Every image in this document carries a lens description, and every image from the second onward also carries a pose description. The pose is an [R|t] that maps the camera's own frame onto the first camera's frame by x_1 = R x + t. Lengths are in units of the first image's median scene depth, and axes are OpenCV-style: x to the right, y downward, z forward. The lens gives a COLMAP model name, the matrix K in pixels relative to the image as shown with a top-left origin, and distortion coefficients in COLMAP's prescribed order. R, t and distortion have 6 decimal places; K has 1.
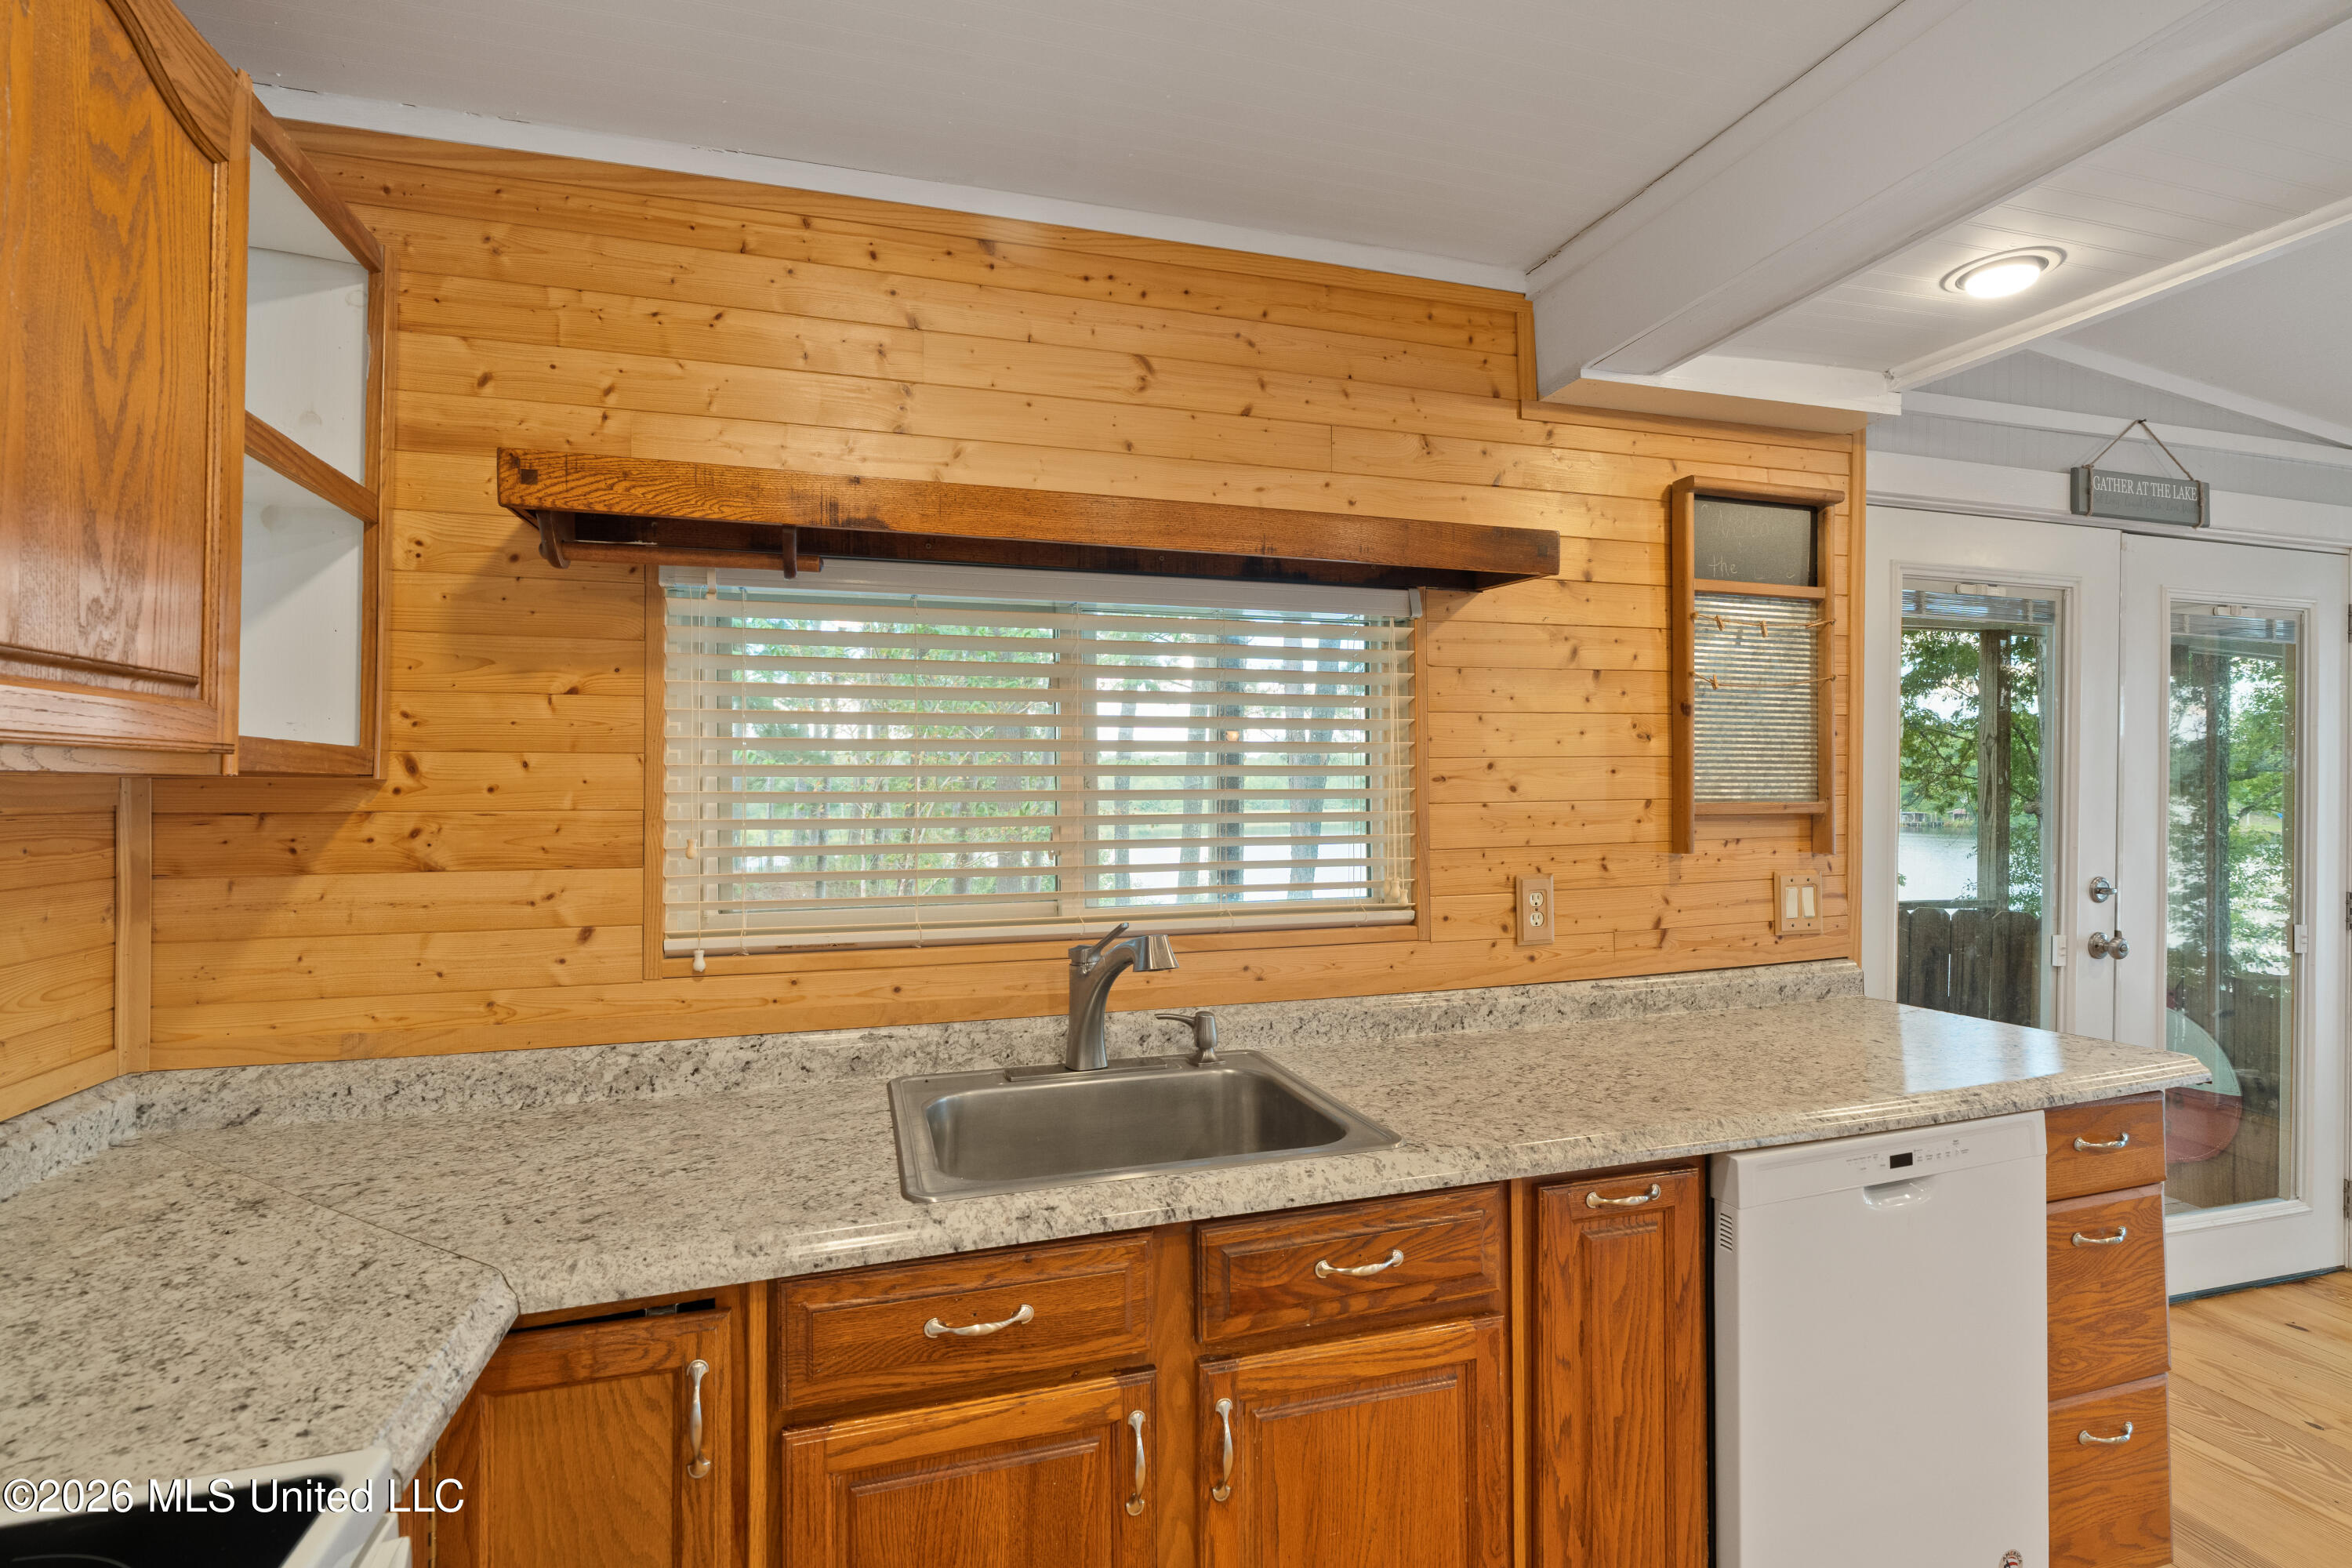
lens RADIAL K [[1063.0, 0, 1171.9], [0, 1063.0, 789.4], [0, 0, 1]] dist [0.000552, -0.000364]
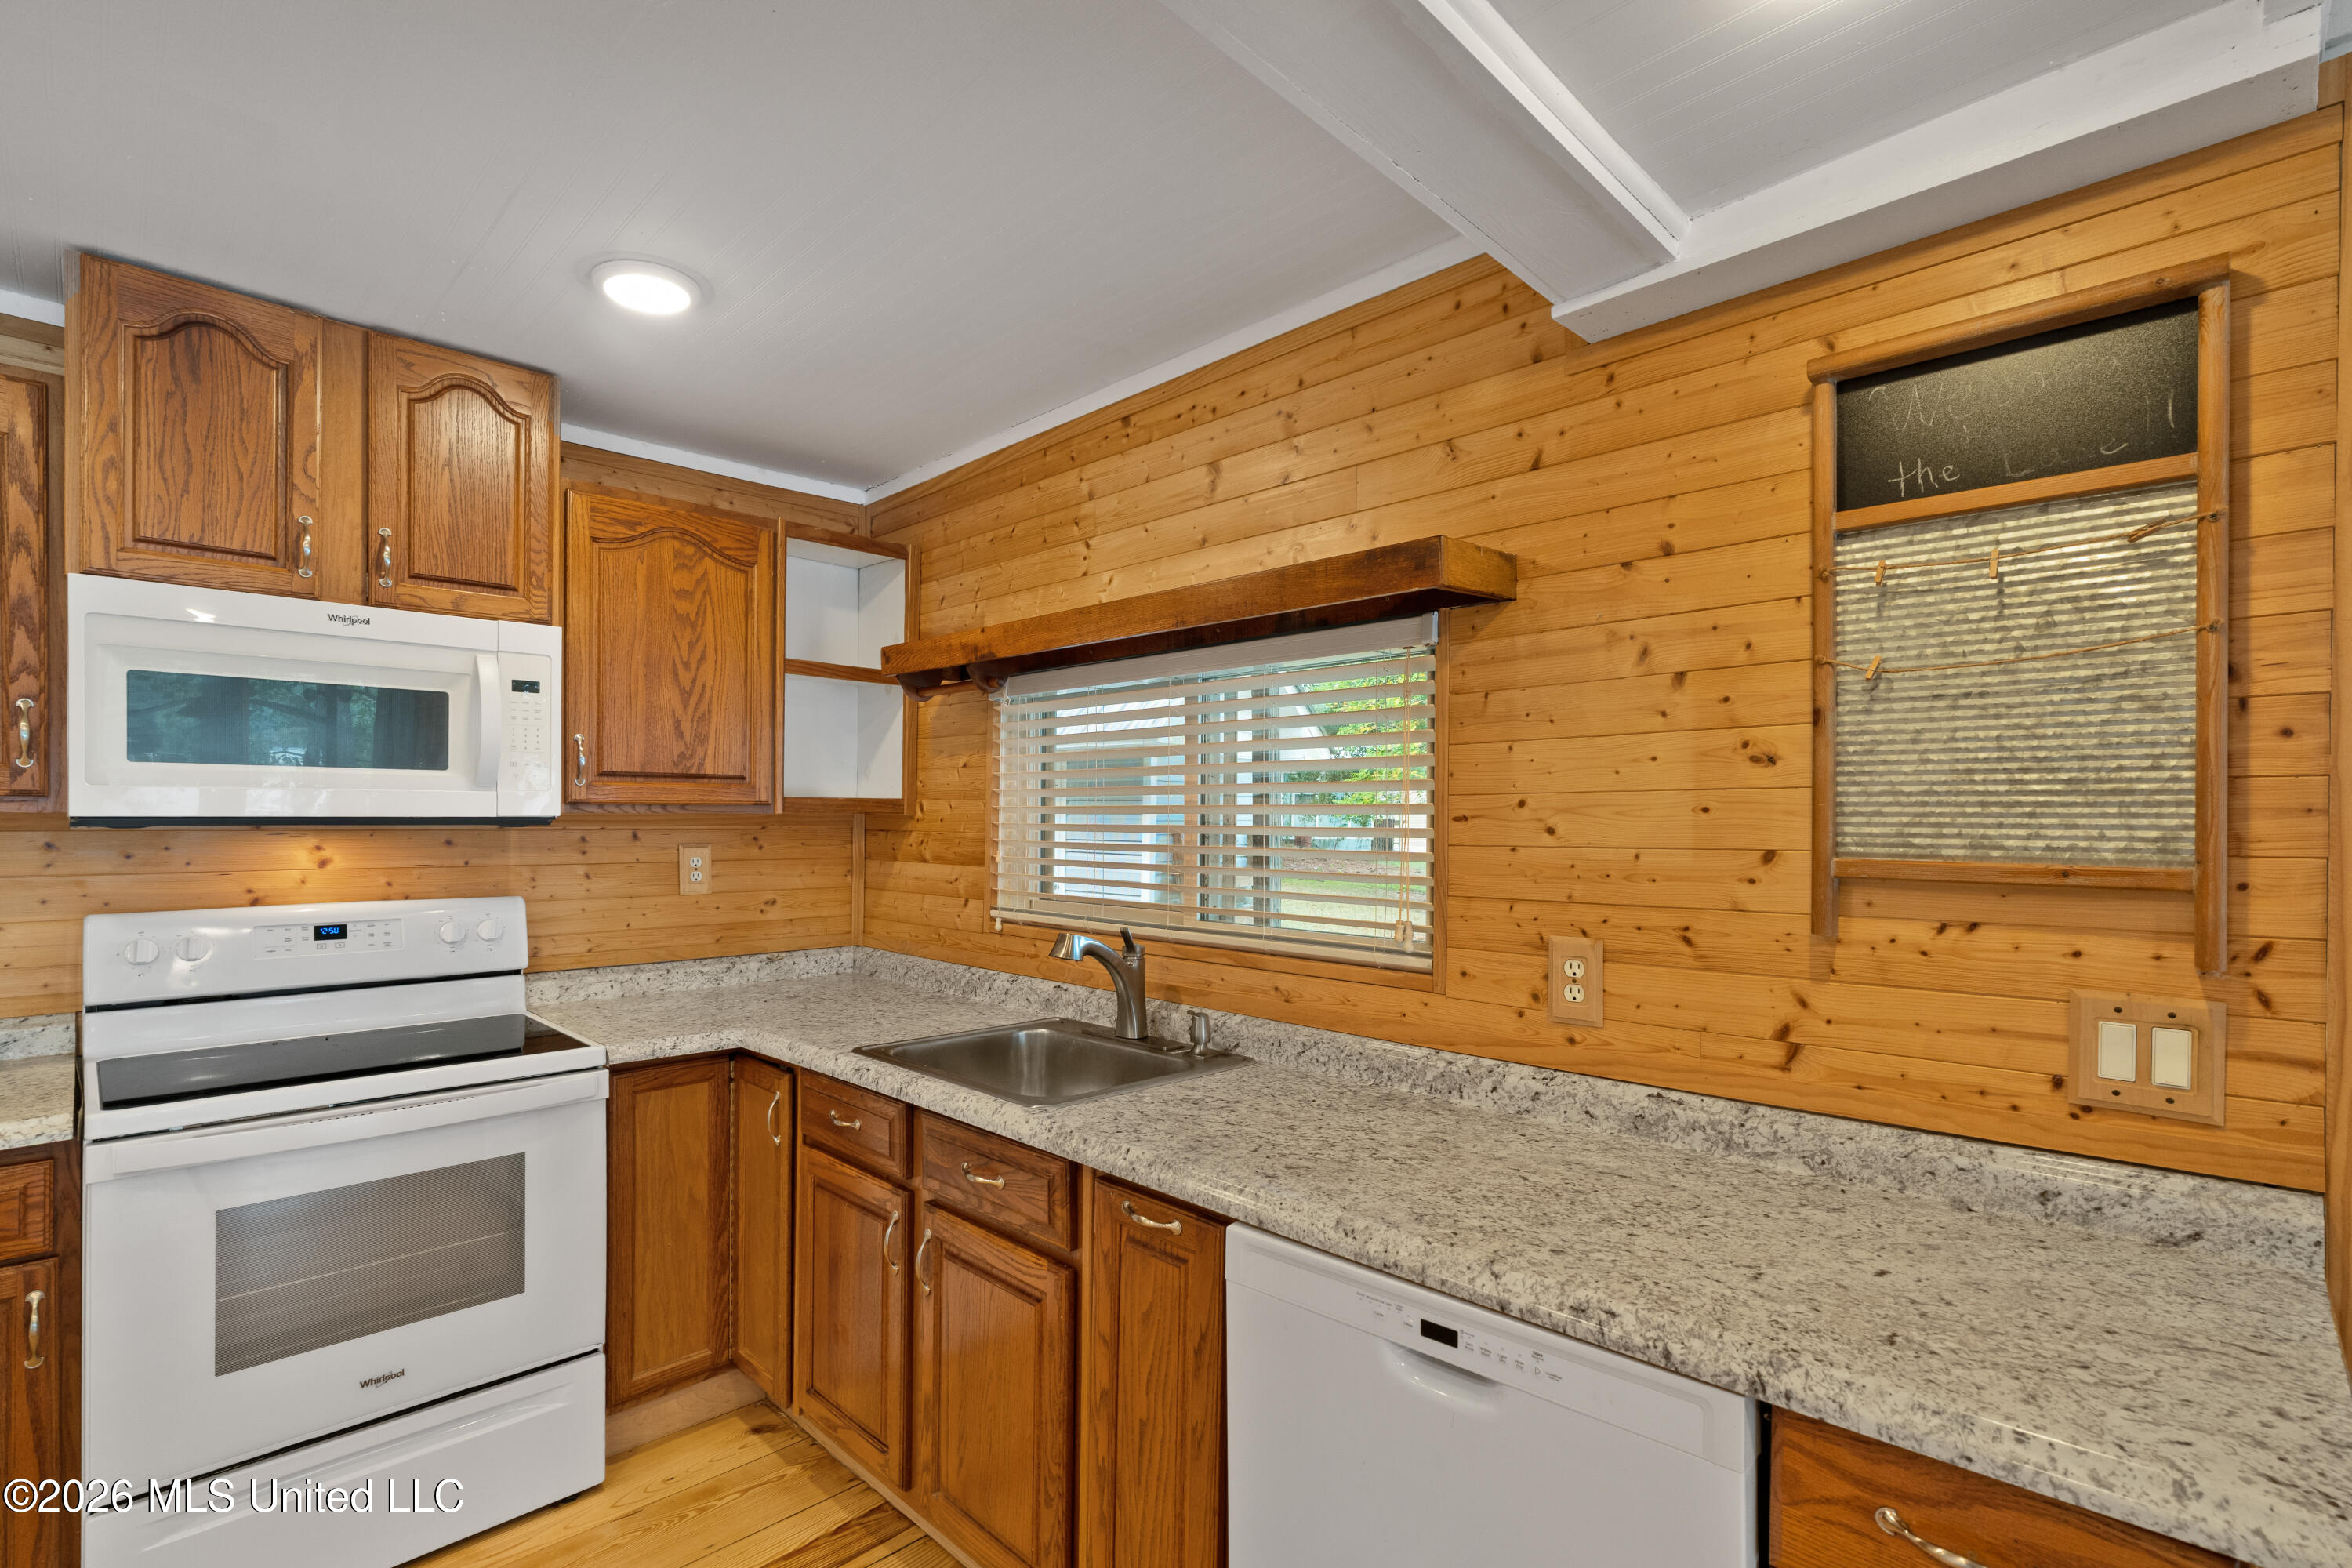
lens RADIAL K [[1095.5, 0, 1063.5], [0, 1095.5, 774.0], [0, 0, 1]] dist [0.047903, -0.000152]
pose [[0.453685, -0.031324, -0.890612, 0.907561], [-0.009162, 0.999165, -0.039810, -0.006799], [0.891115, 0.026221, 0.453019, 0.264571]]
